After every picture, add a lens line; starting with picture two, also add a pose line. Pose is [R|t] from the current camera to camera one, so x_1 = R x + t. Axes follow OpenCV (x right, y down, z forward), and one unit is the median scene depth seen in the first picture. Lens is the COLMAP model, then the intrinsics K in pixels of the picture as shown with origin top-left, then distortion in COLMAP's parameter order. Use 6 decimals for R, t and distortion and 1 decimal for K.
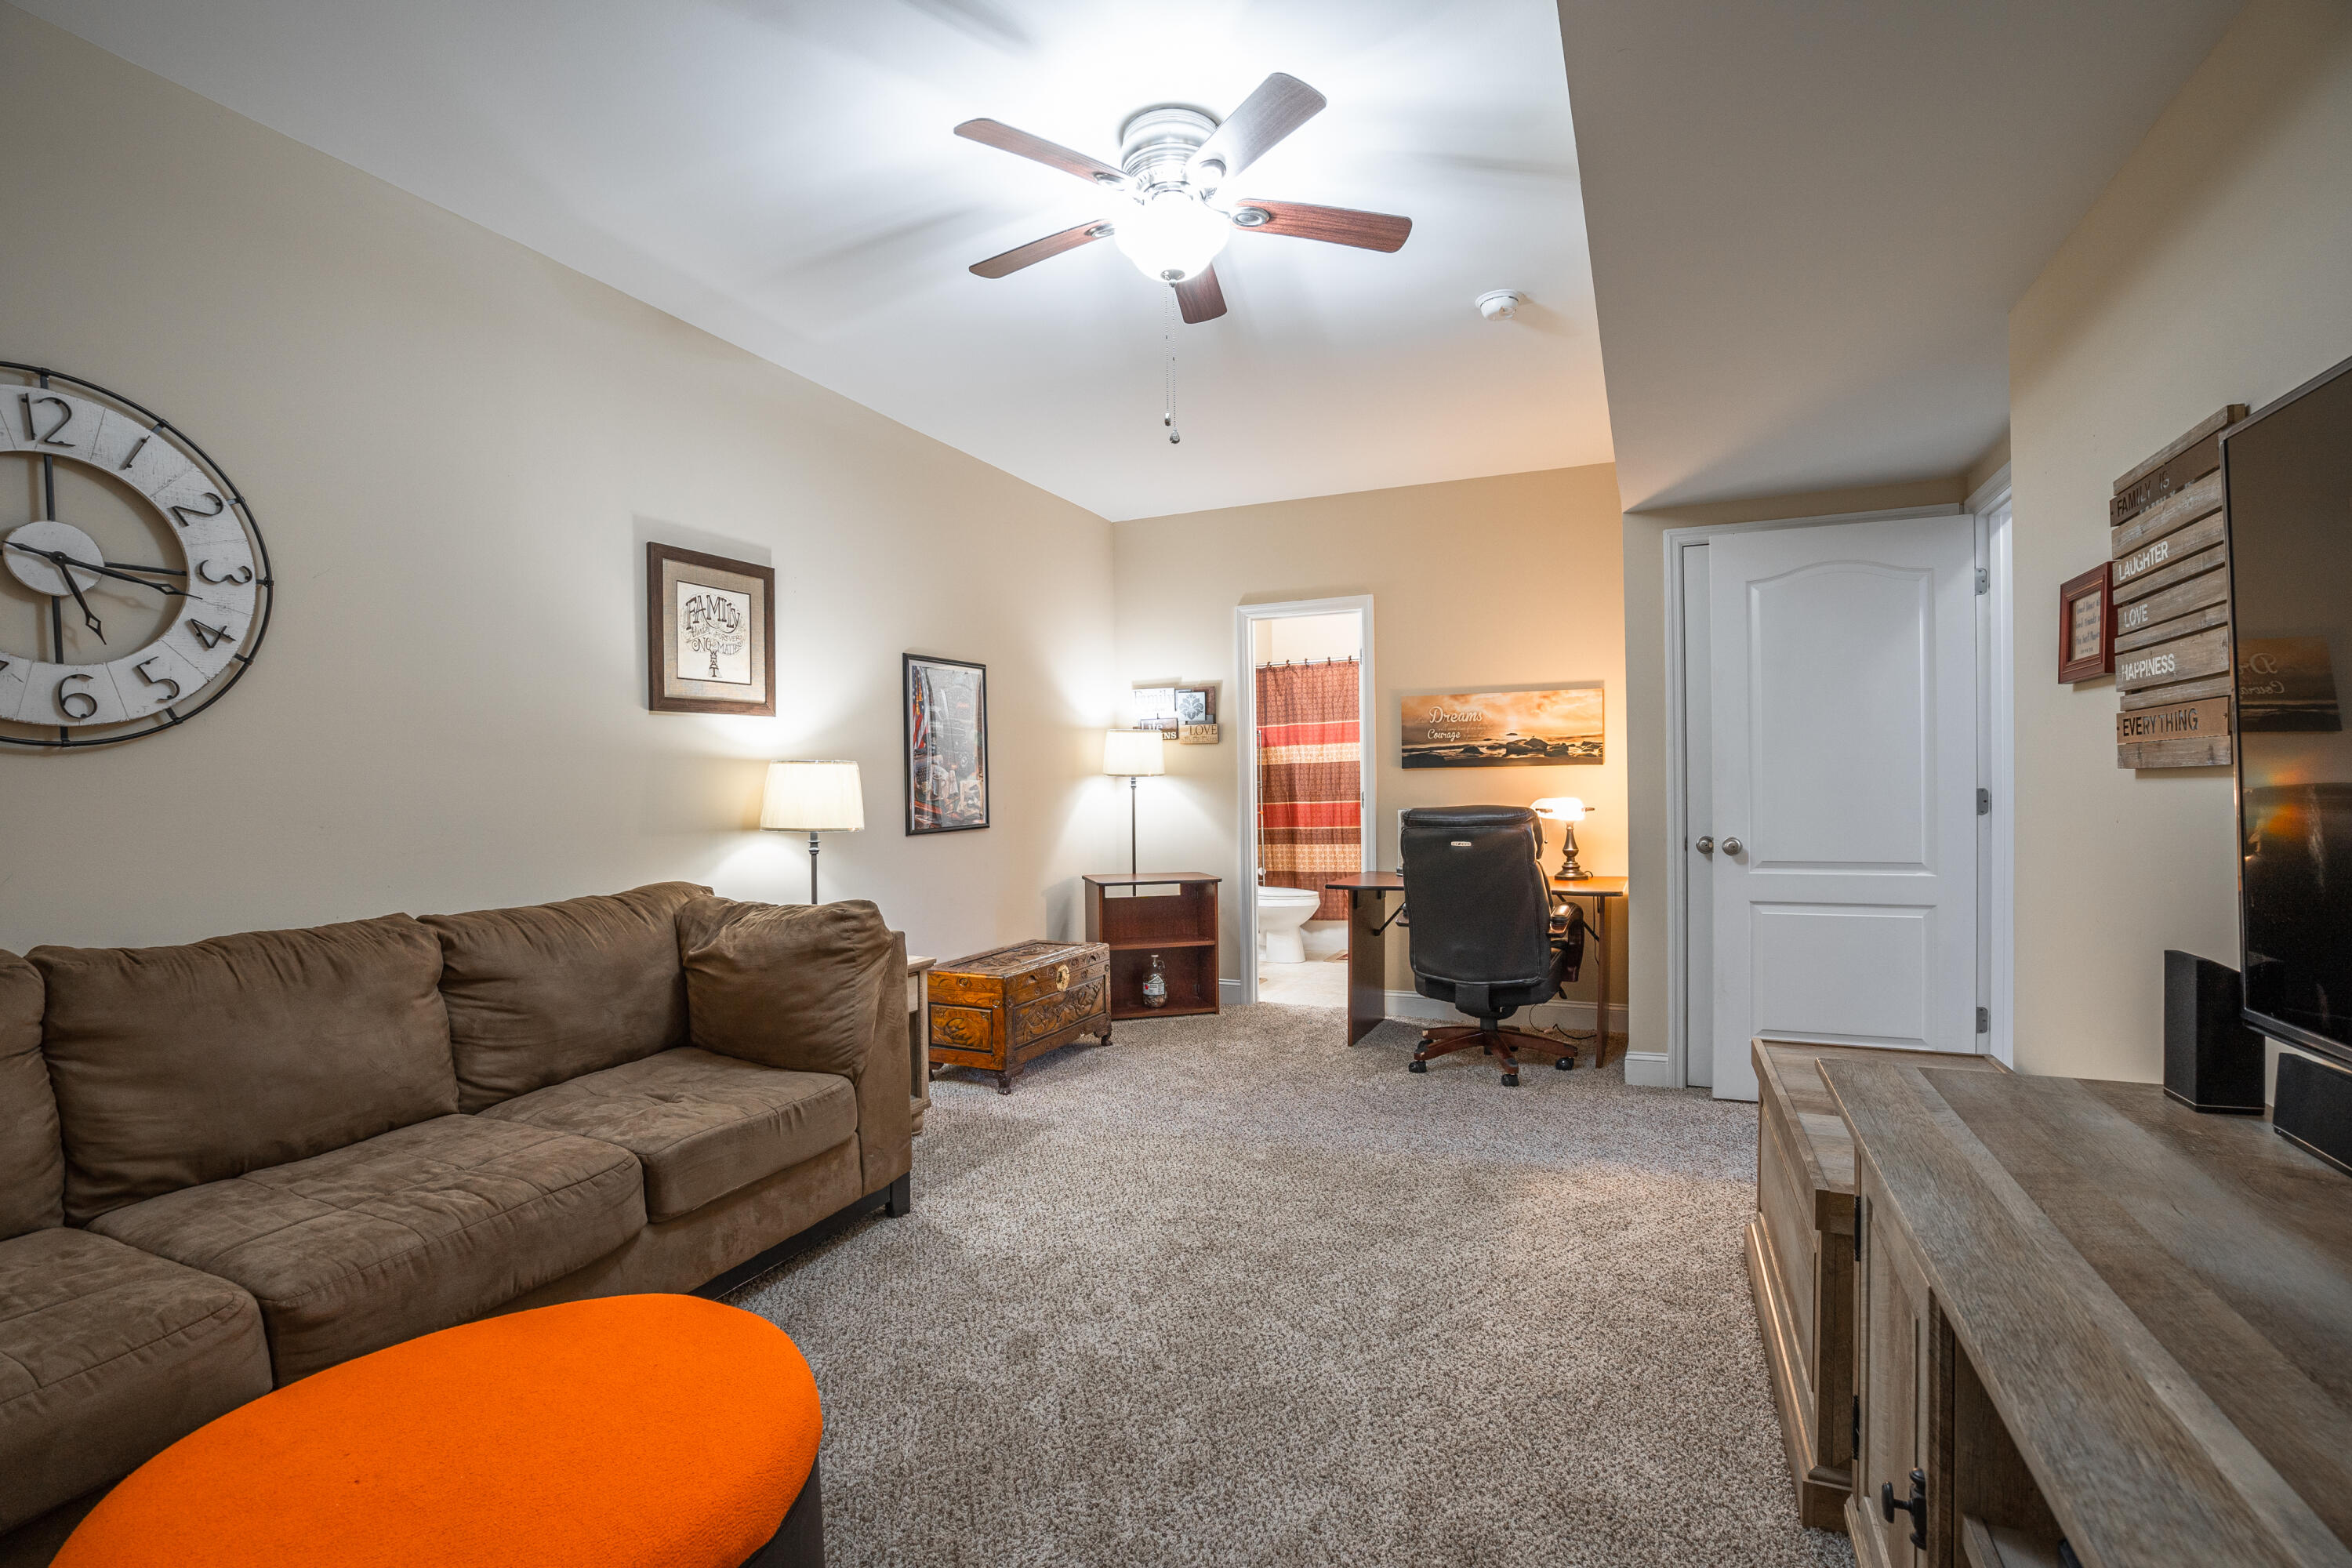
lens RADIAL K [[1069.1, 0, 1179.8], [0, 1069.1, 786.9], [0, 0, 1]] dist [-0.041611, 0.012482]
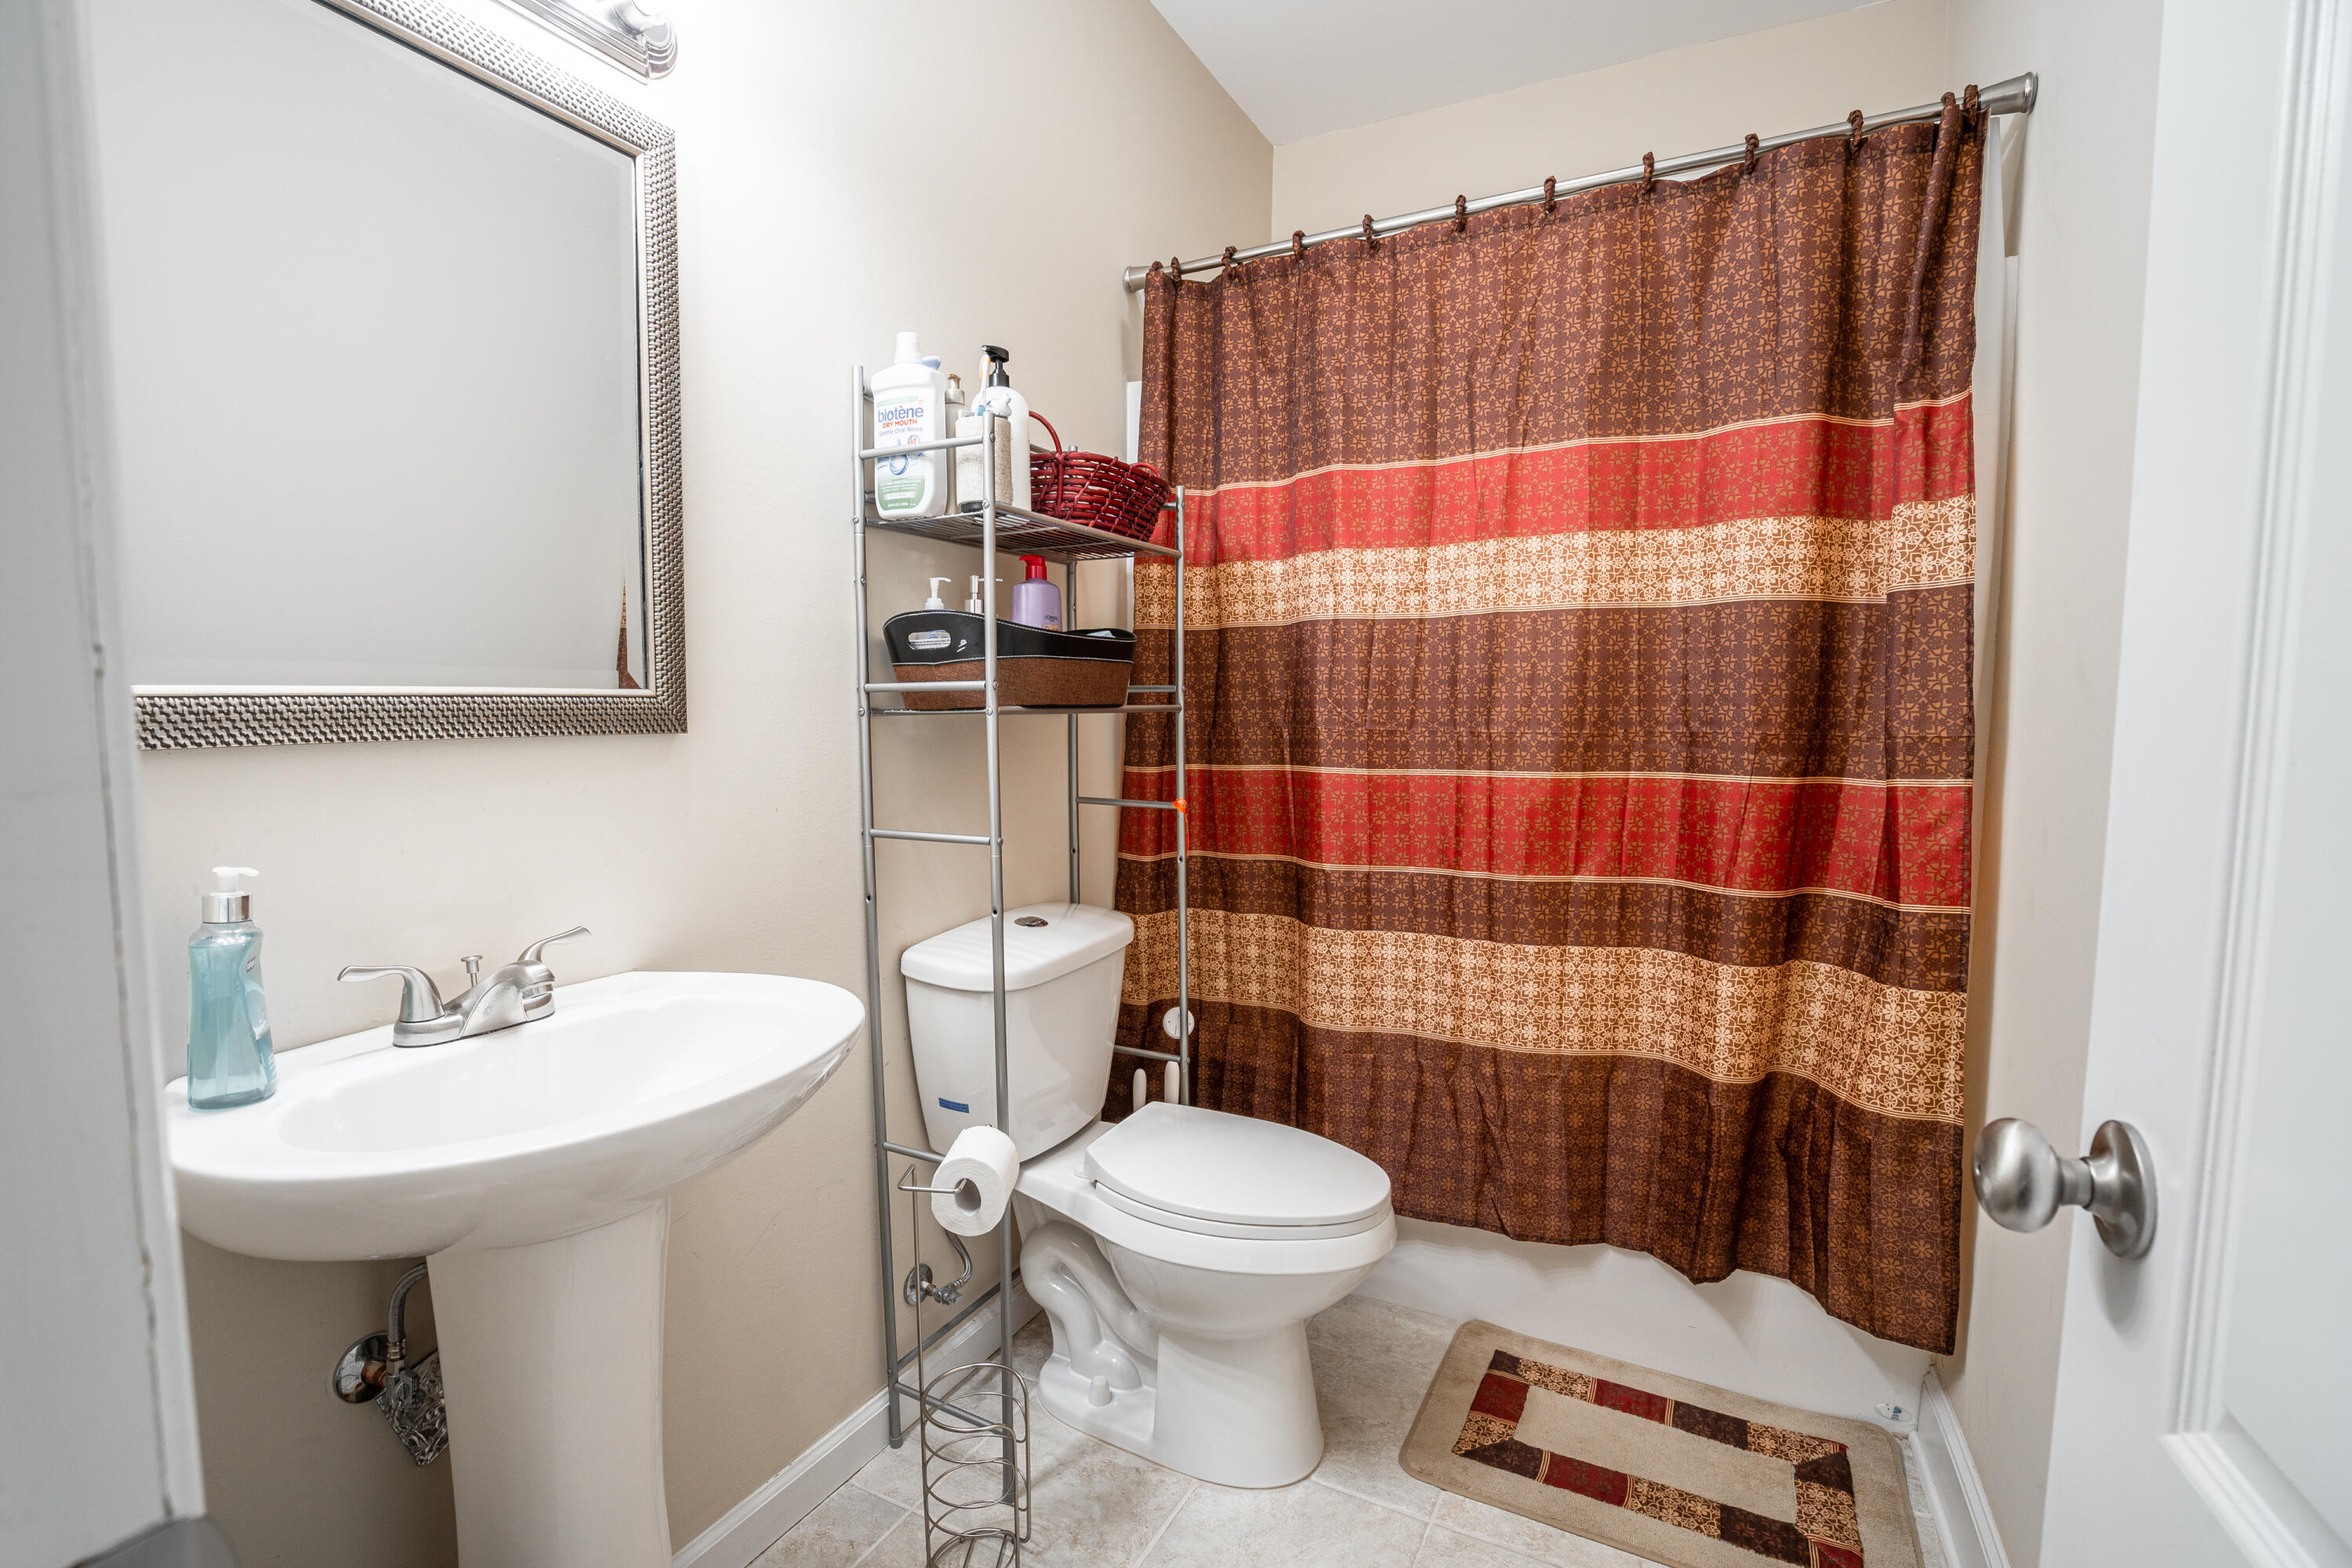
lens RADIAL K [[1069.1, 0, 1175.6], [0, 1069.1, 786.6], [0, 0, 1]] dist [-0.041611, 0.012482]
pose [[0.997285, 0.024563, -0.069428, 0.185152], [-0.018805, 0.996422, 0.082396, -0.004669], [0.071203, -0.080867, 0.994178, 1.463189]]
